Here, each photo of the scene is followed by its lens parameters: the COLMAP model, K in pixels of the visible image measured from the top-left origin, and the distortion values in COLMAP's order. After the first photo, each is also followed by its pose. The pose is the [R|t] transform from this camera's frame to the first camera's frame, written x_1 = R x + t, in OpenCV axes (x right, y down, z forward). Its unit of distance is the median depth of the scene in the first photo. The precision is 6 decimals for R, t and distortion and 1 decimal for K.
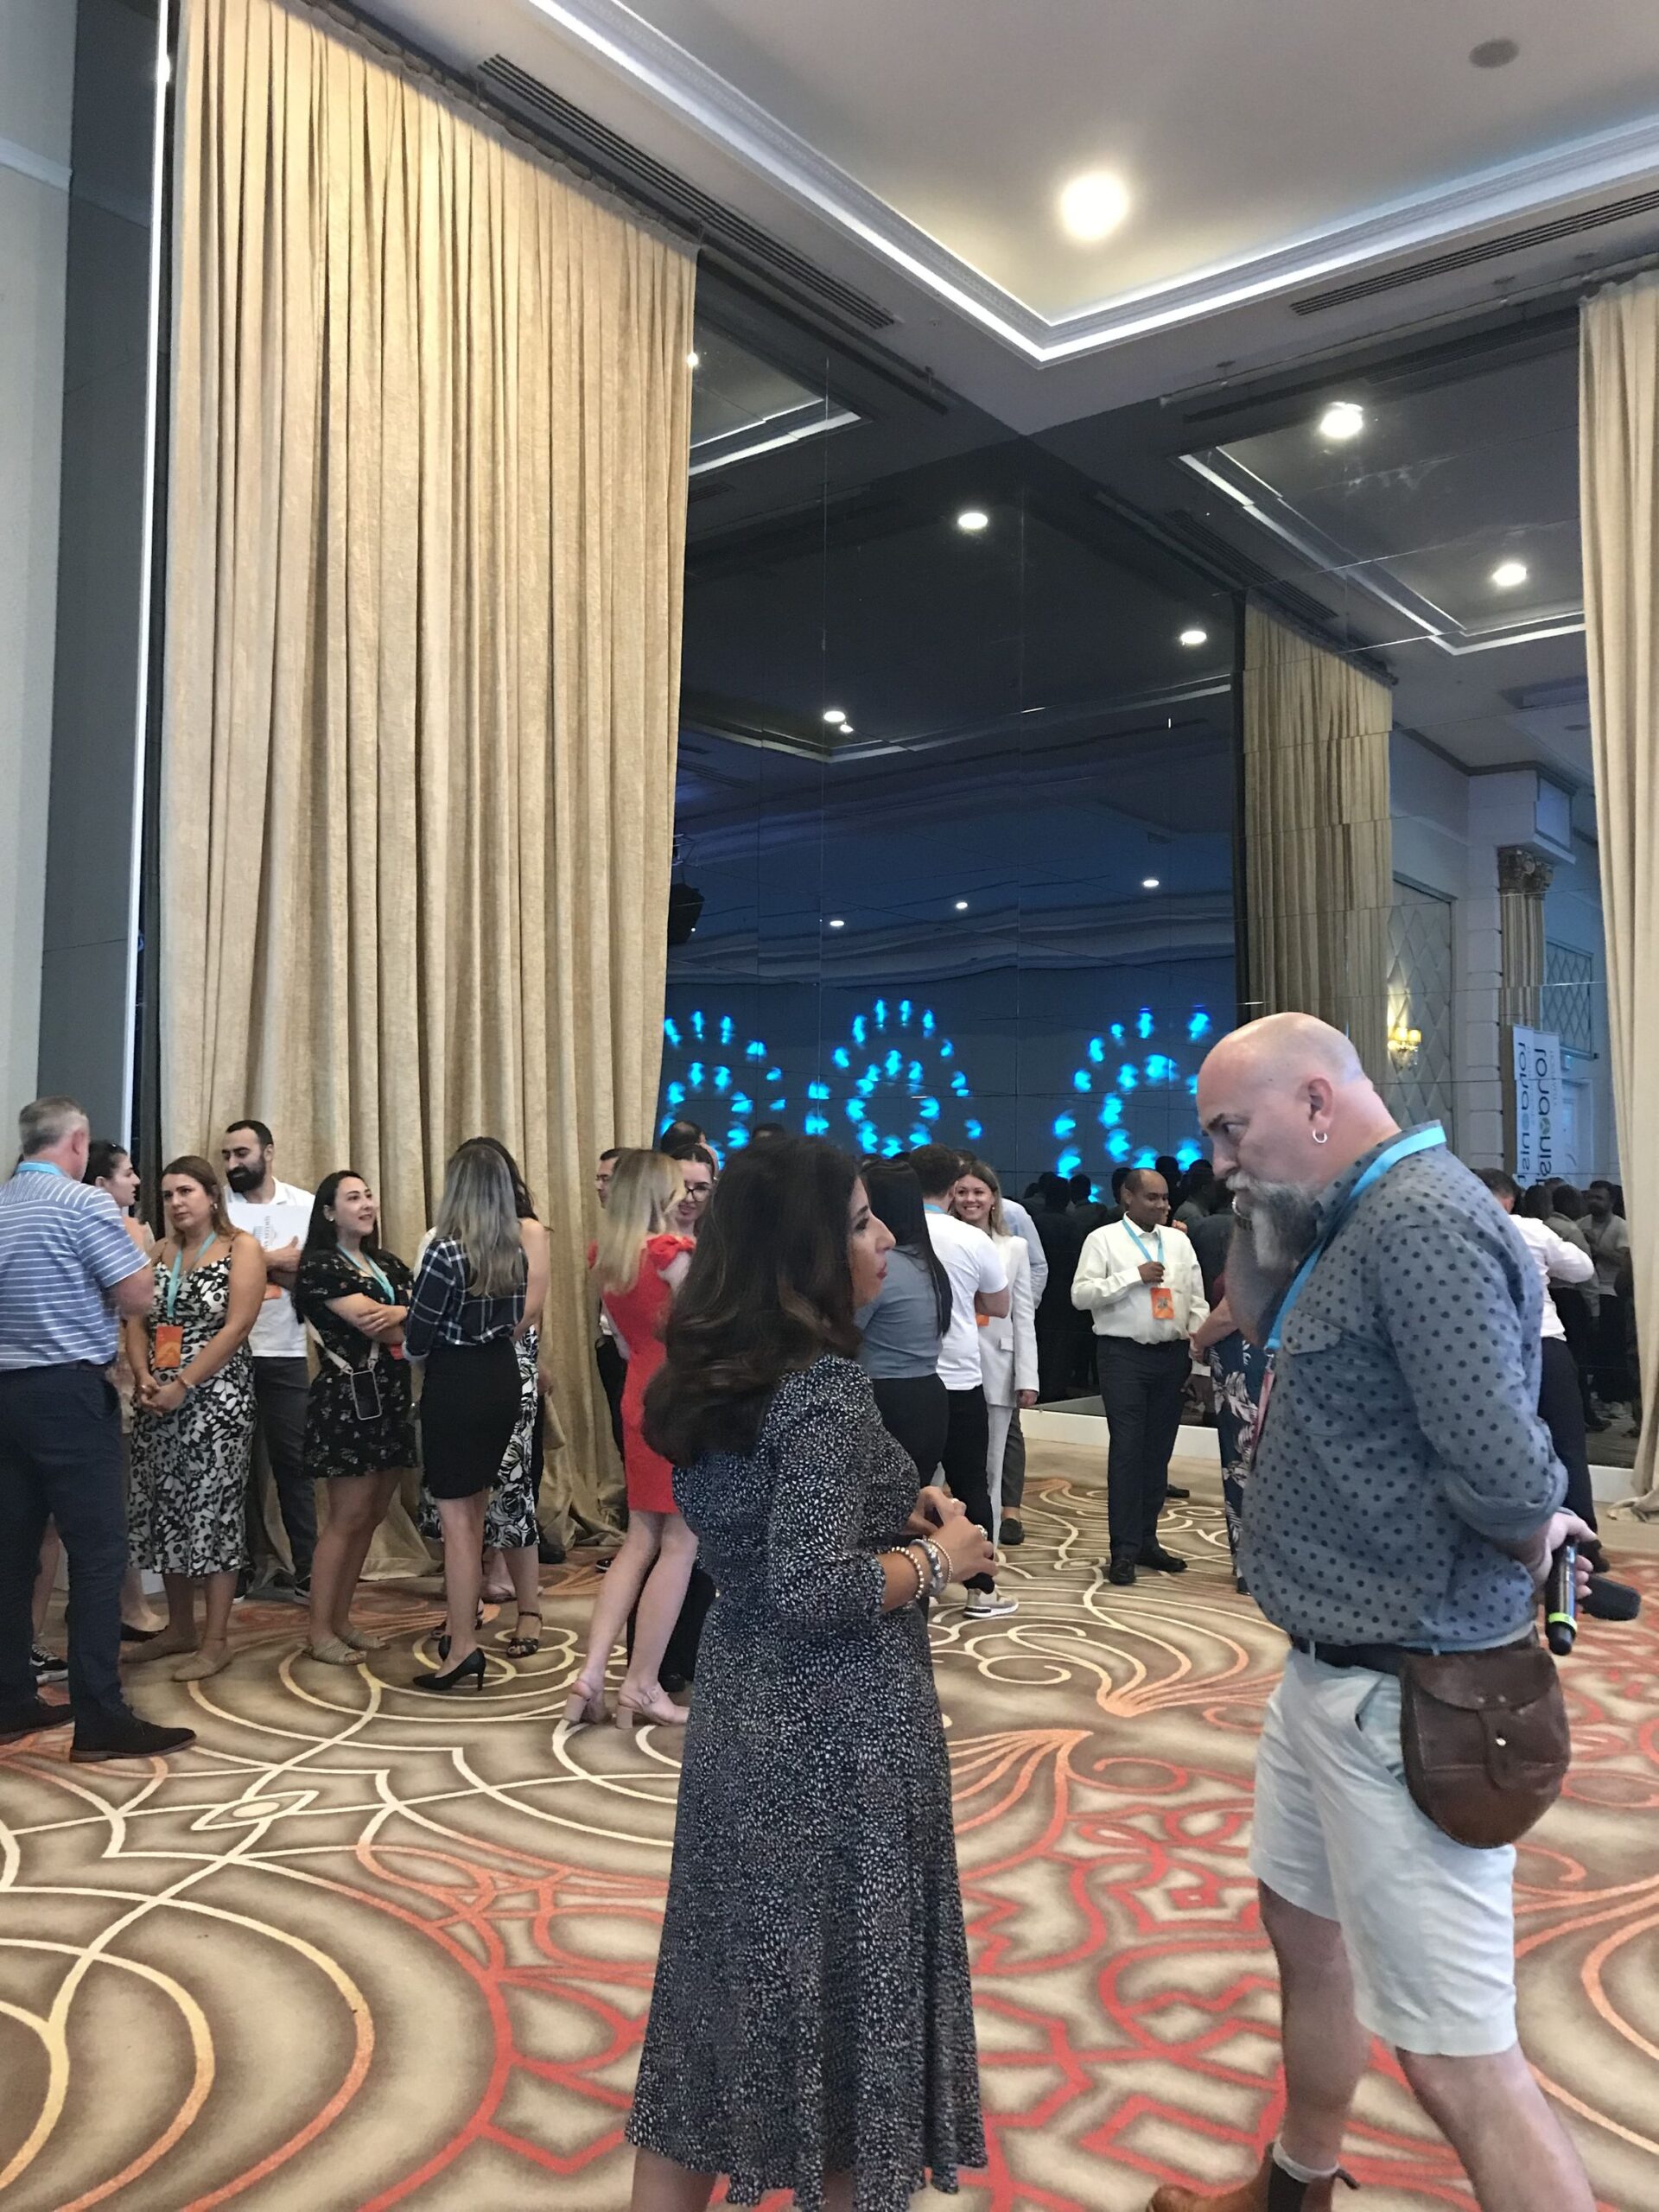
lens RADIAL K [[1795.7, 0, 828.7], [0, 1795.7, 1142.0], [0, 0, 1]] dist [0.001215, -0.012638]
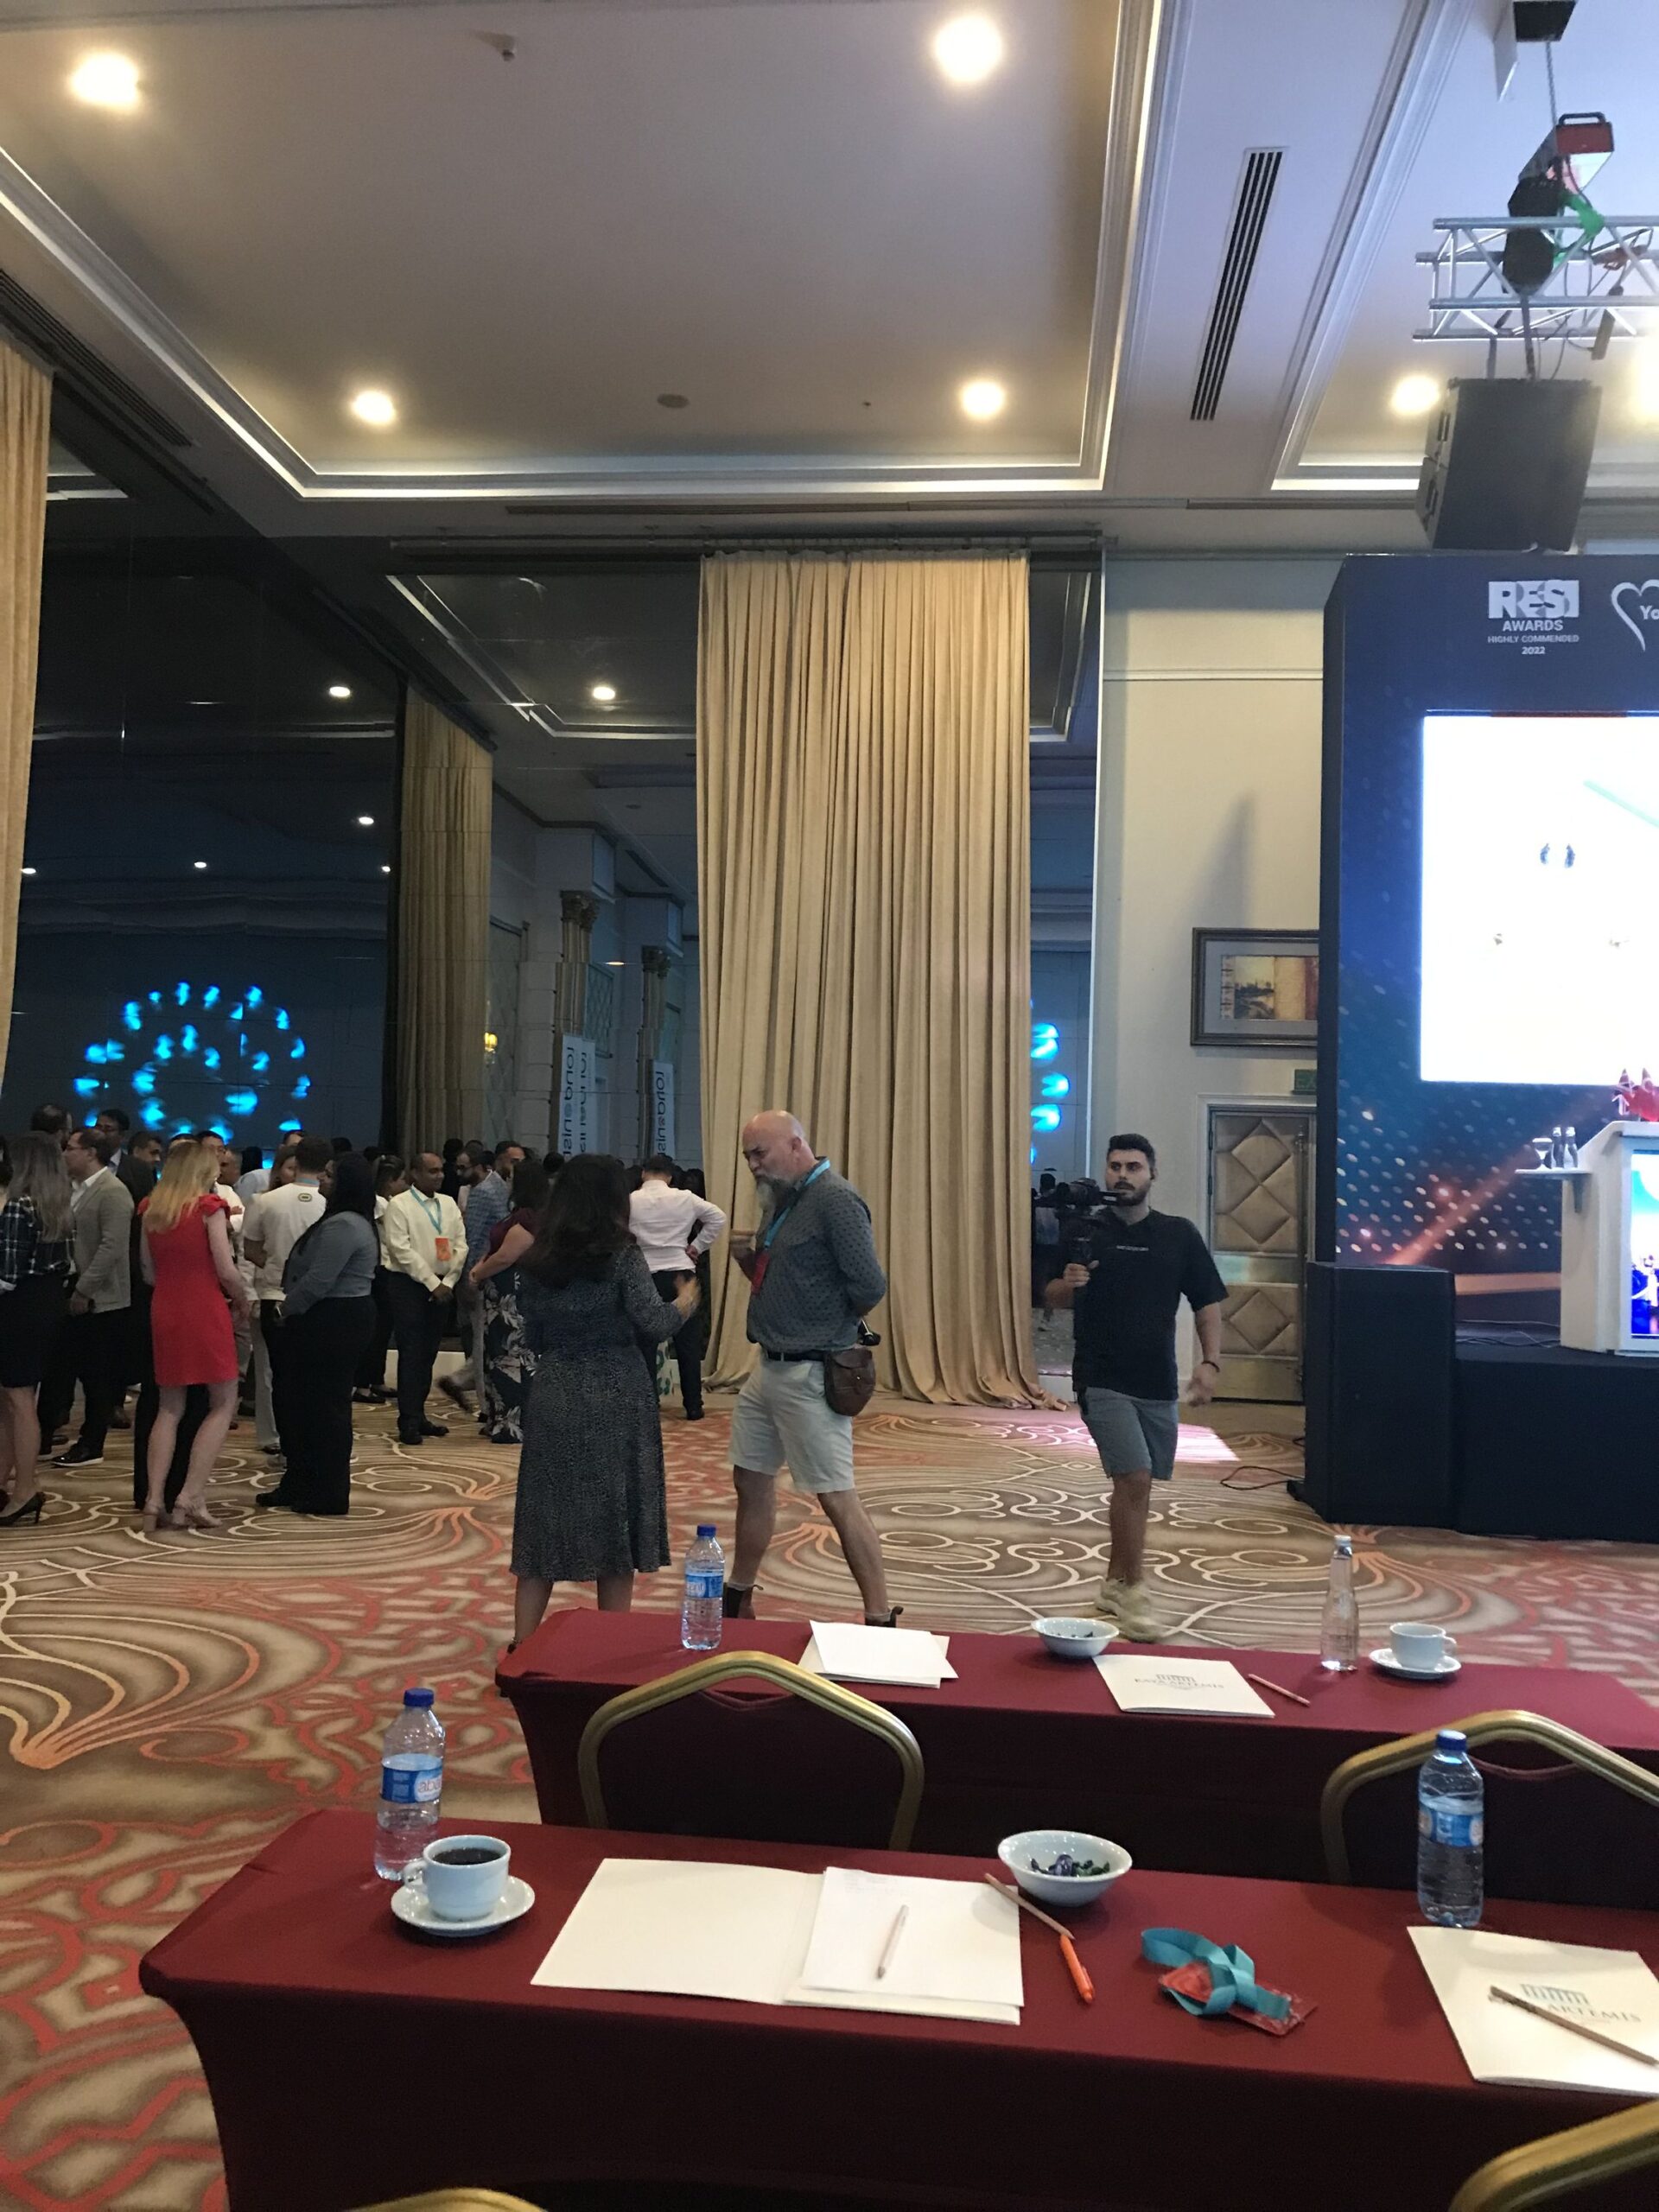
lens RADIAL K [[1812.8, 0, 824.4], [0, 1812.8, 1109.6], [0, 0, 1]] dist [0.001646, -0.002702]
pose [[0.846491, 0.041873, 0.530754, -0.255810], [-0.041108, 0.999067, -0.013259, -0.011129], [-0.530814, -0.010595, 0.847422, -0.295787]]
